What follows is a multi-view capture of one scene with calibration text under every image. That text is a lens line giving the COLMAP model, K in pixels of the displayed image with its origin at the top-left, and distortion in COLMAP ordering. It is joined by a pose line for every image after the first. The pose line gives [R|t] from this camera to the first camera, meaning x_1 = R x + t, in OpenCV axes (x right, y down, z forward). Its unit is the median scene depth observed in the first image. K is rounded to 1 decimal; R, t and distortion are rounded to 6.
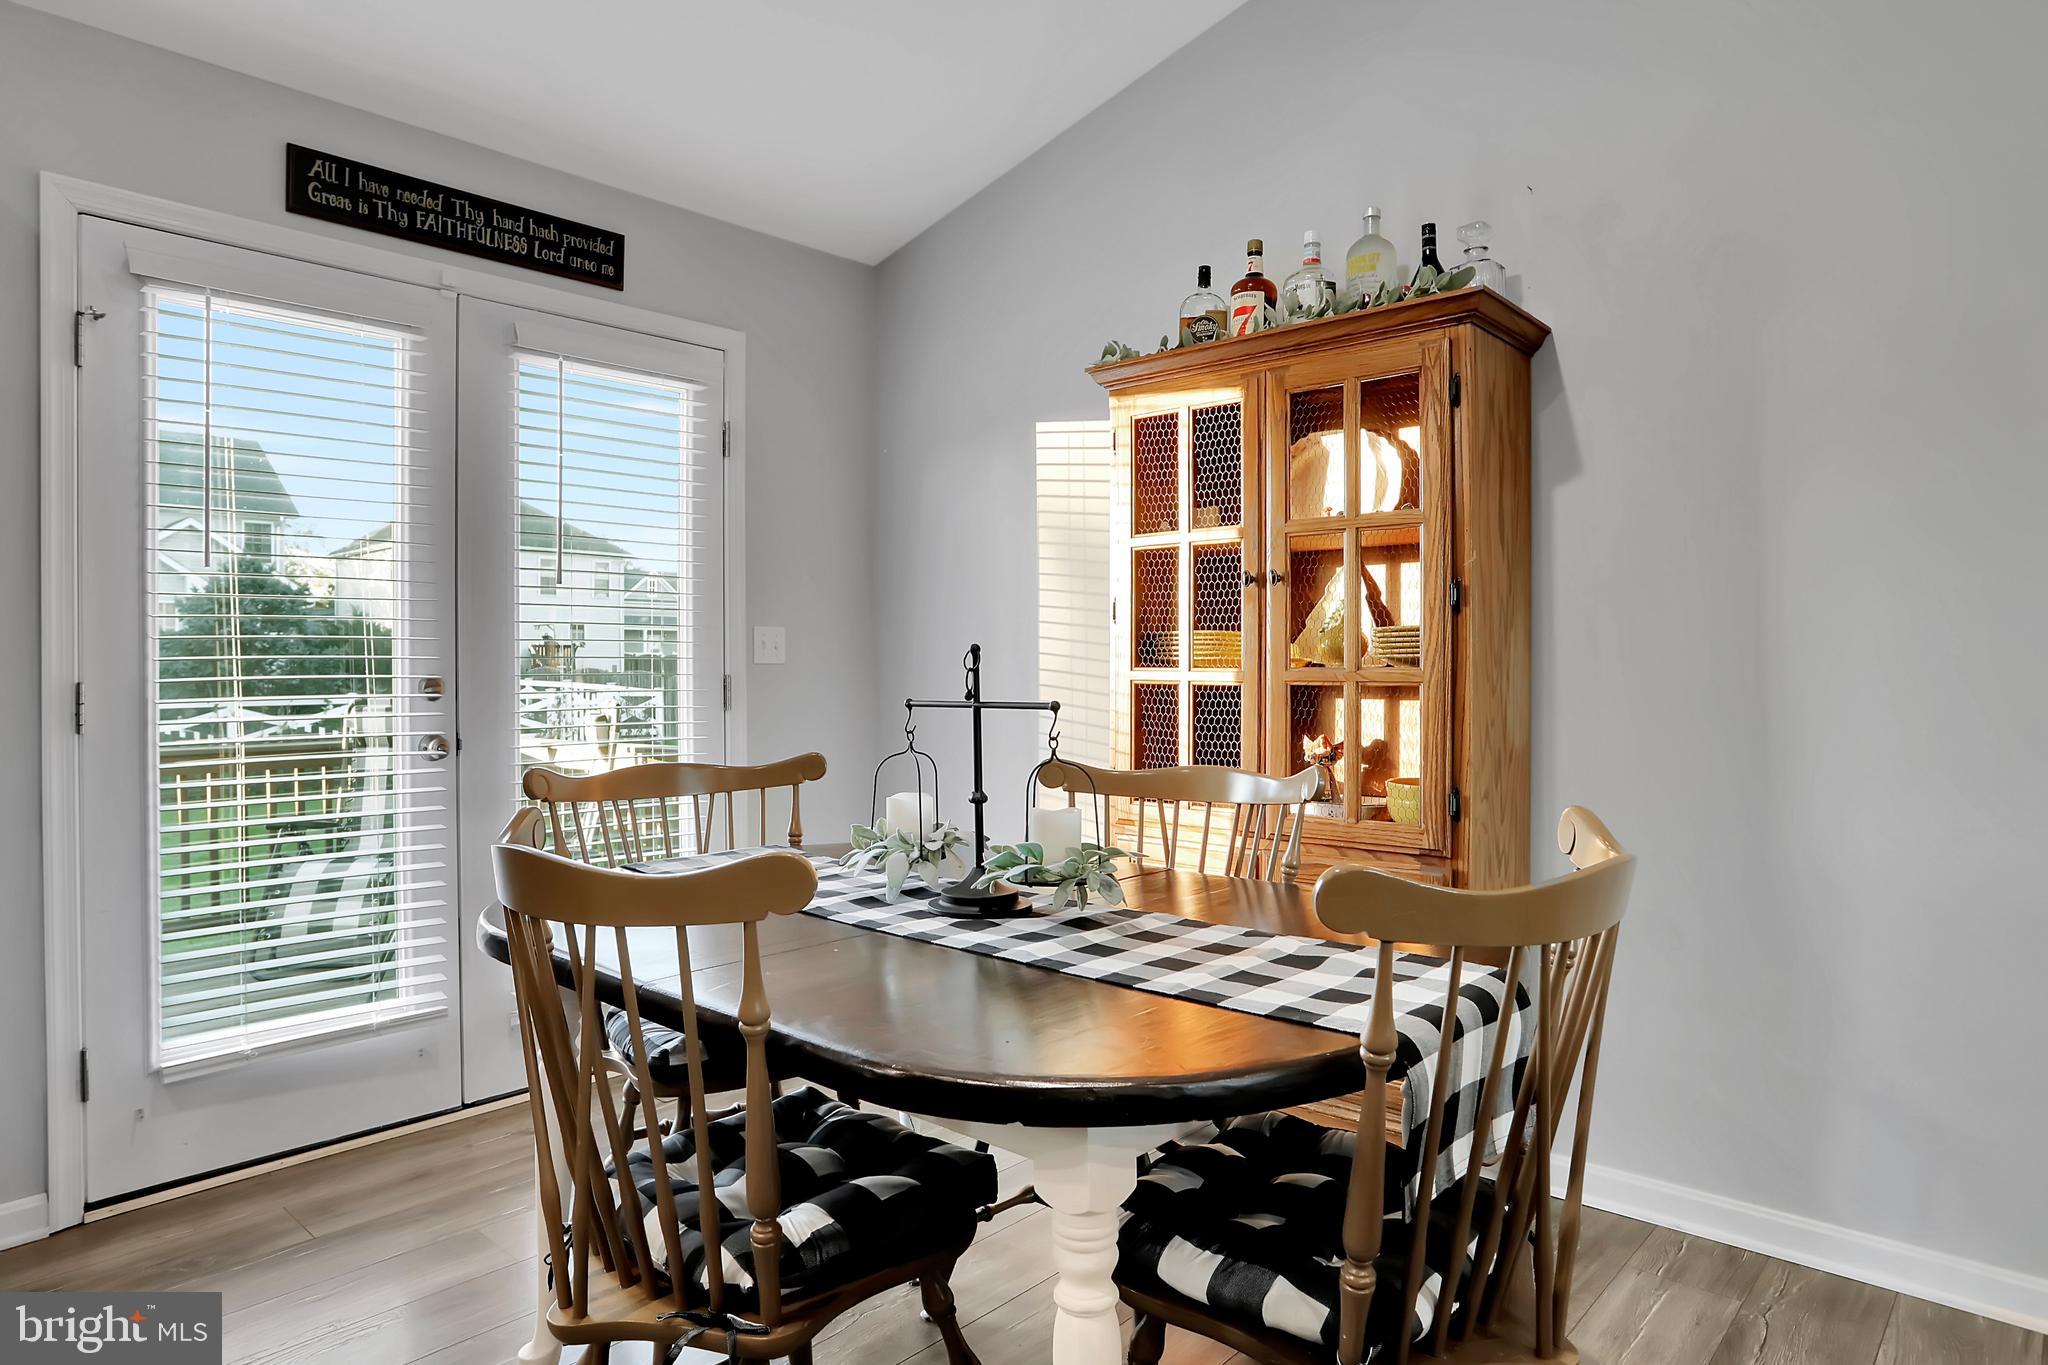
lens RADIAL K [[1271.2, 0, 1024.0], [0, 1271.2, 682.5], [0, 0, 1]] dist [-0.008290, -0.001985]
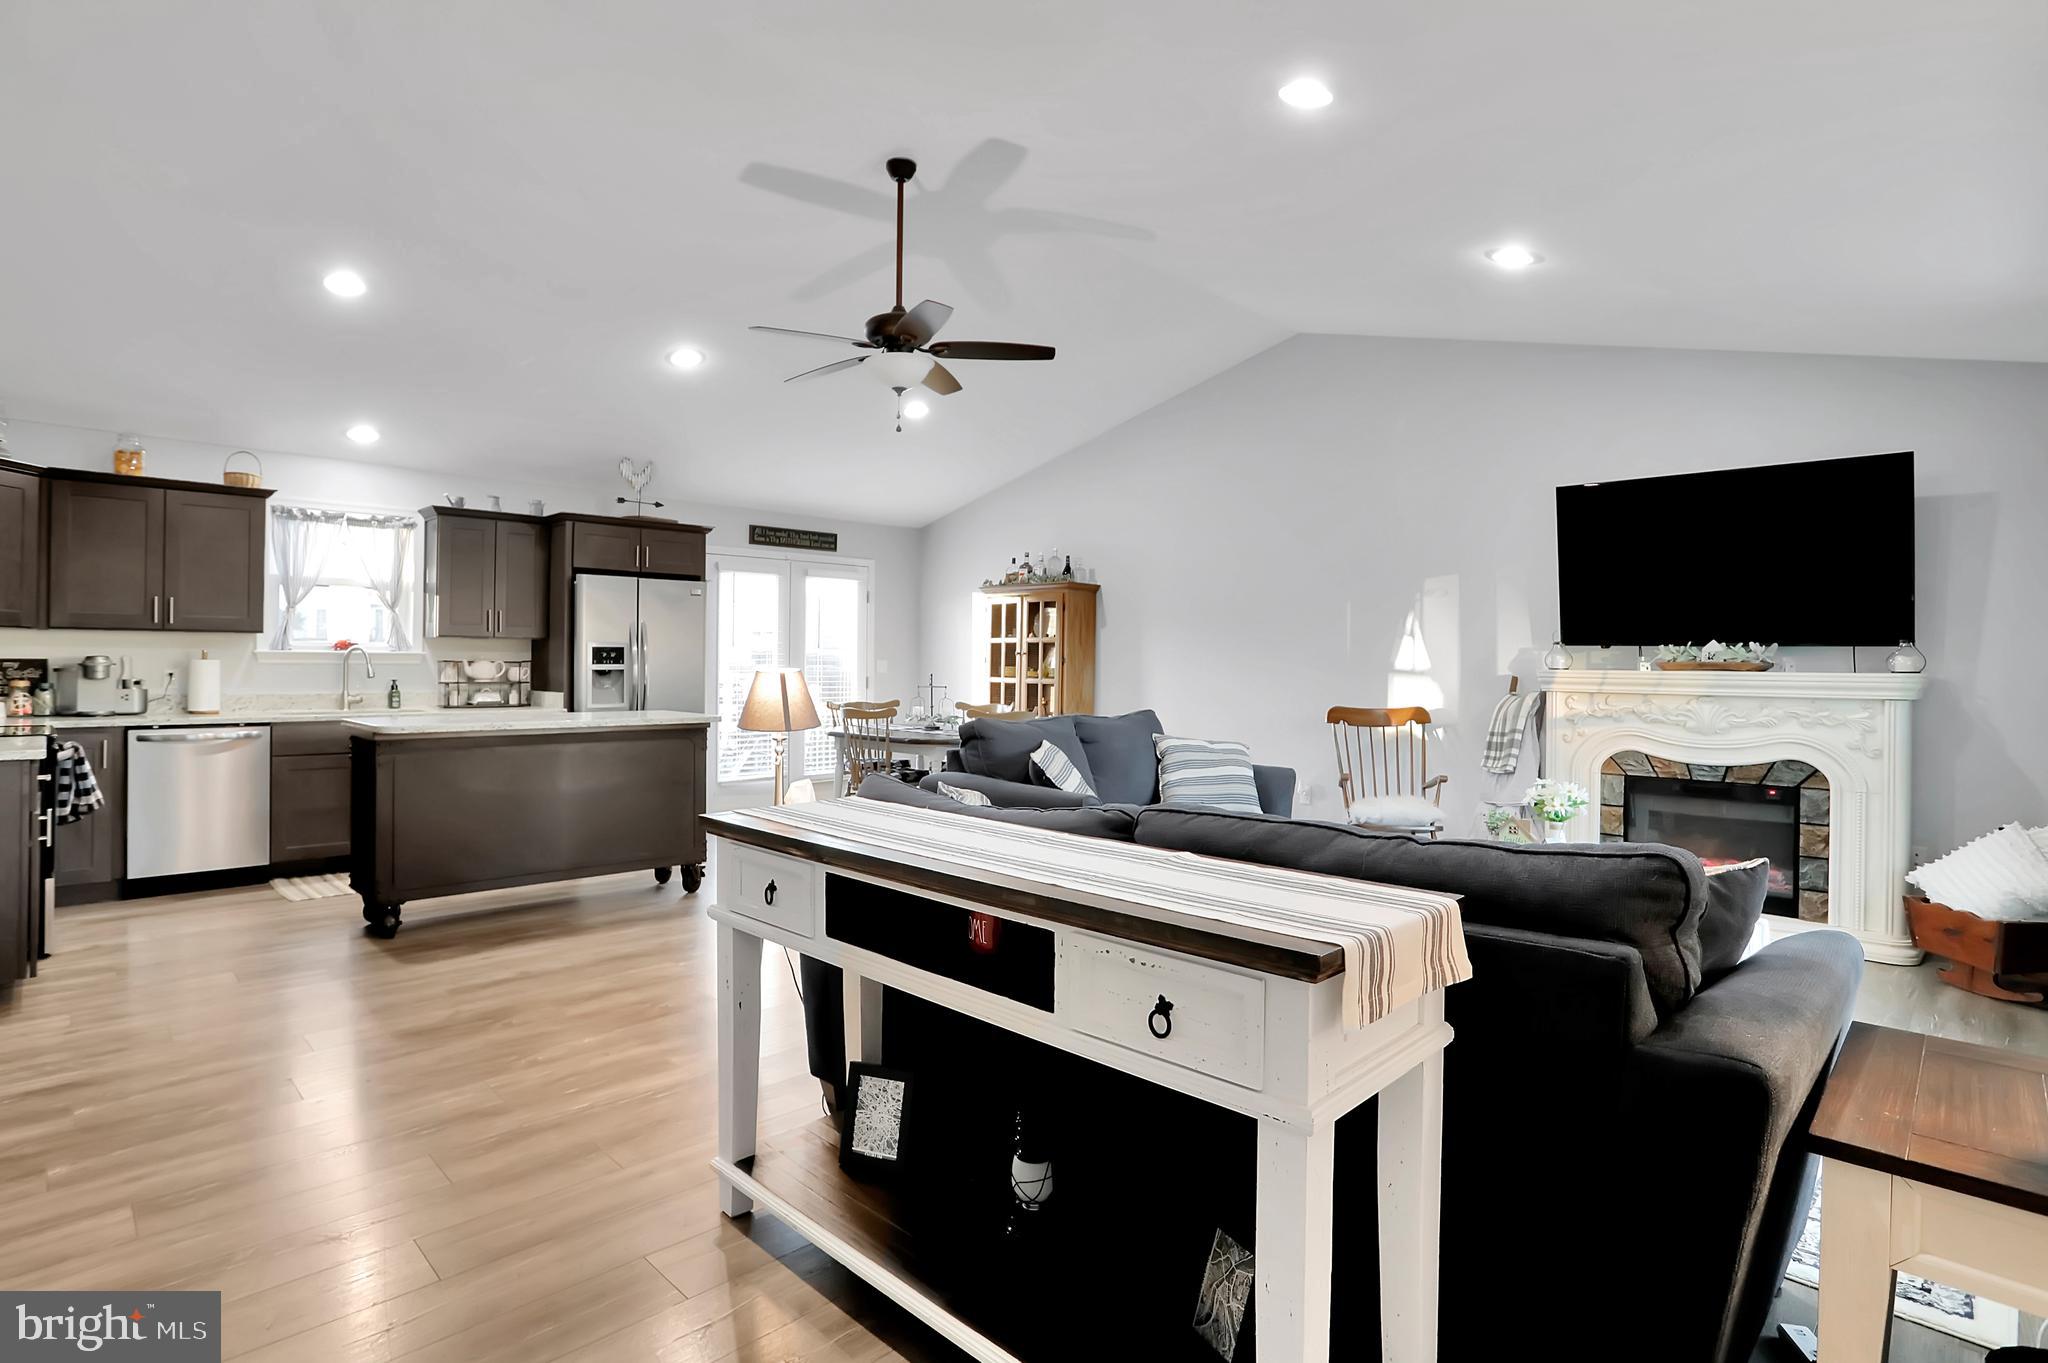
lens RADIAL K [[1029.1, 0, 1003.6], [0, 1029.1, 656.0], [0, 0, 1]] dist [-0.067707, 0.021894]
pose [[0.998506, 0.011010, -0.053518, 0.270834], [-0.011978, 0.999770, -0.017816, -0.020263], [0.053310, 0.018430, 0.998408, -1.759428]]
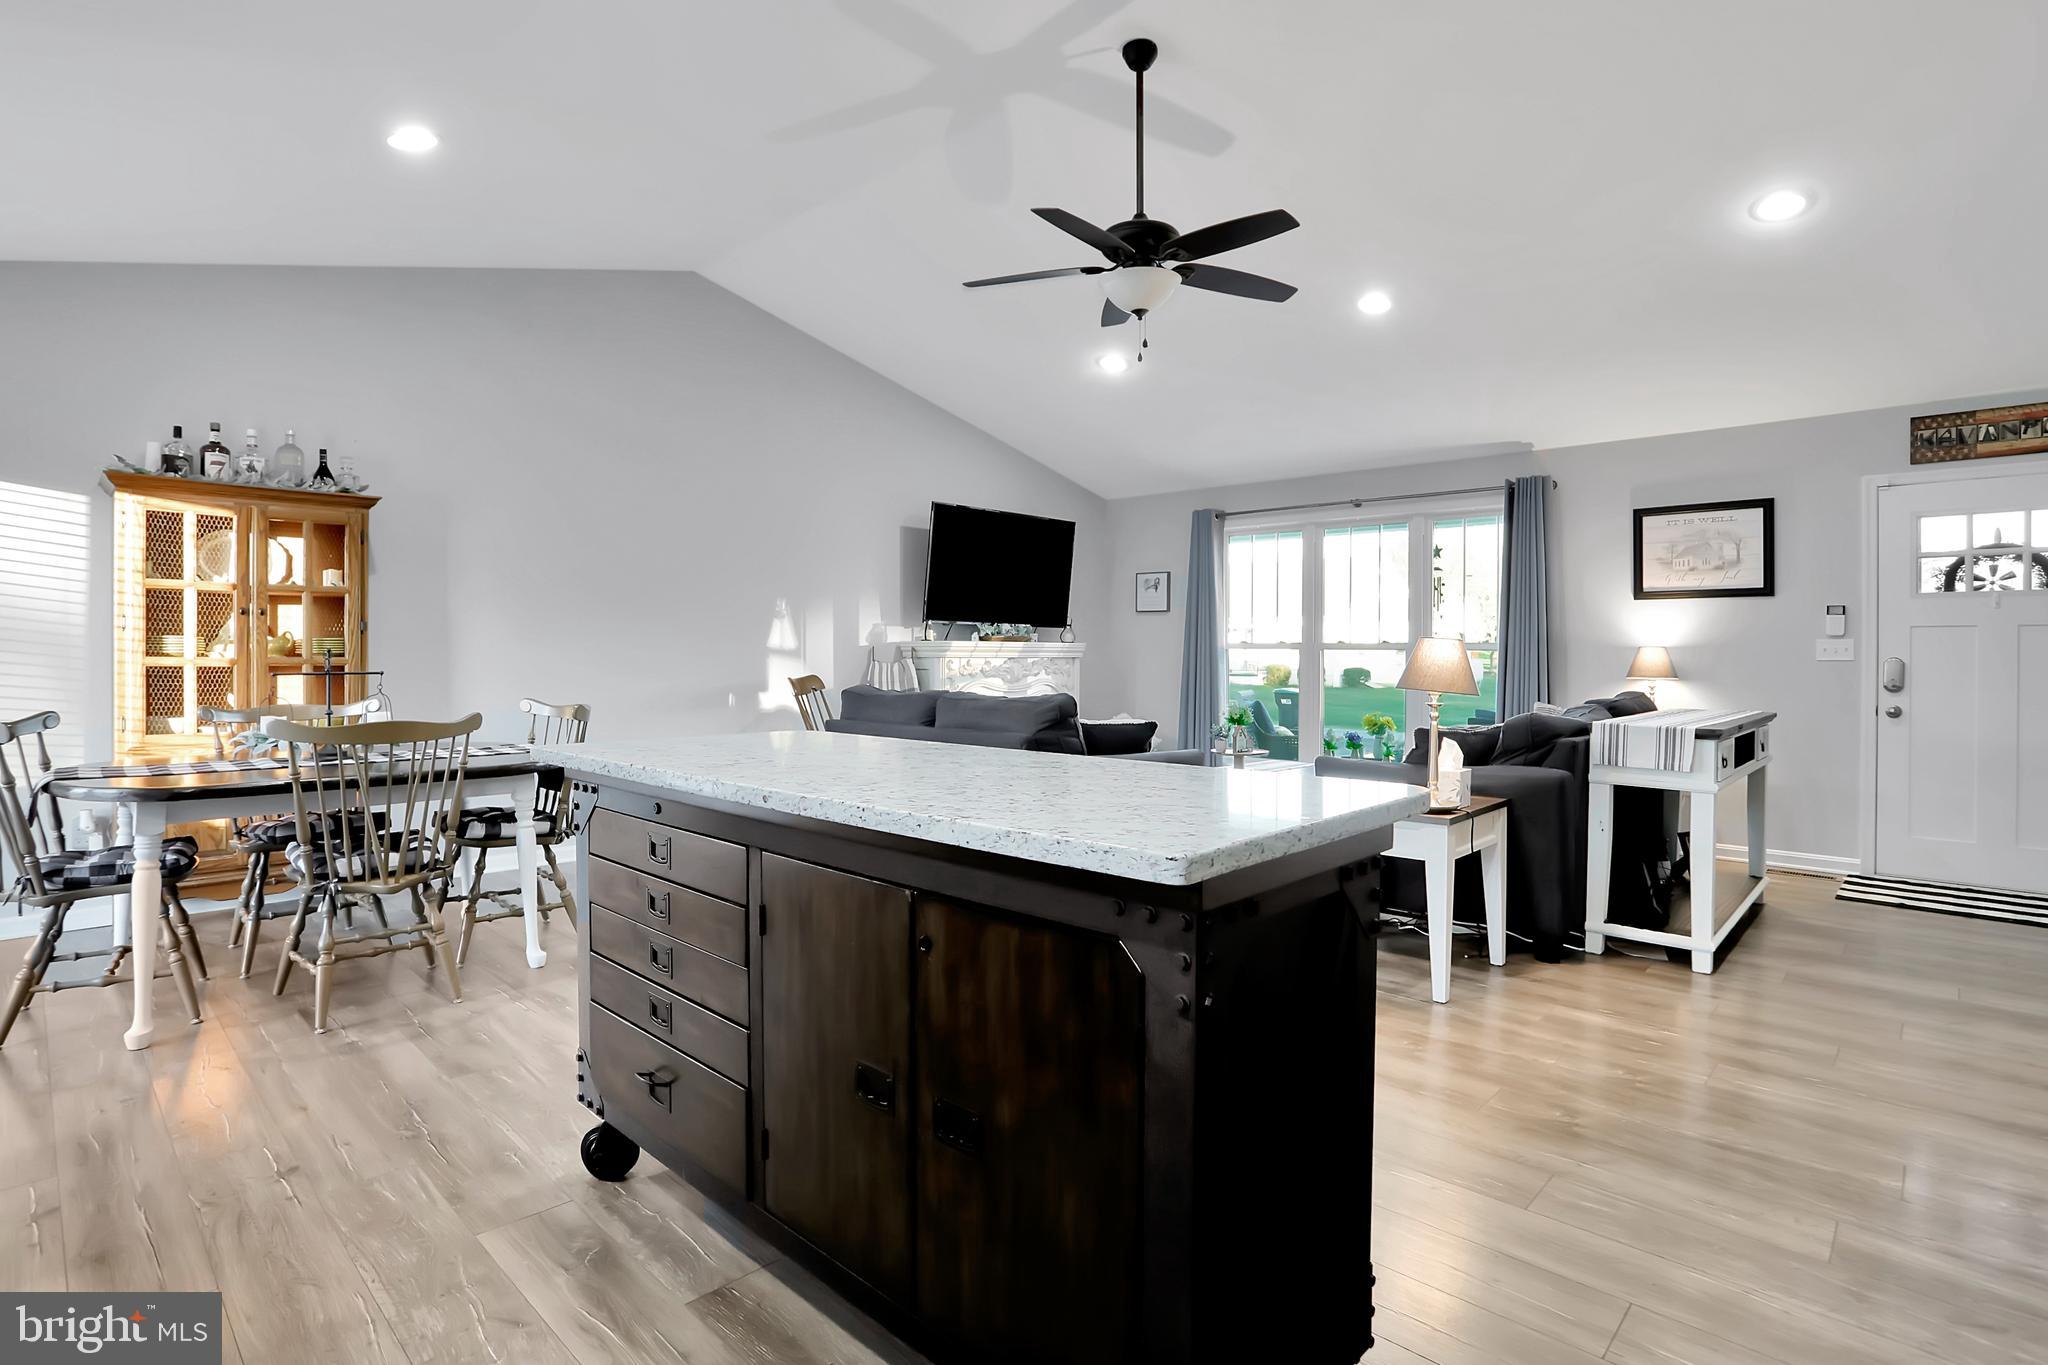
lens RADIAL K [[1029.1, 0, 1003.6], [0, 1029.1, 657.0], [0, 0, 1]] dist [-0.067707, 0.021894]
pose [[0.030688, -0.002490, 0.999526, -1.215252], [0.007647, 0.999968, 0.002256, -0.005301], [-0.999500, 0.007574, 0.030706, -0.178507]]
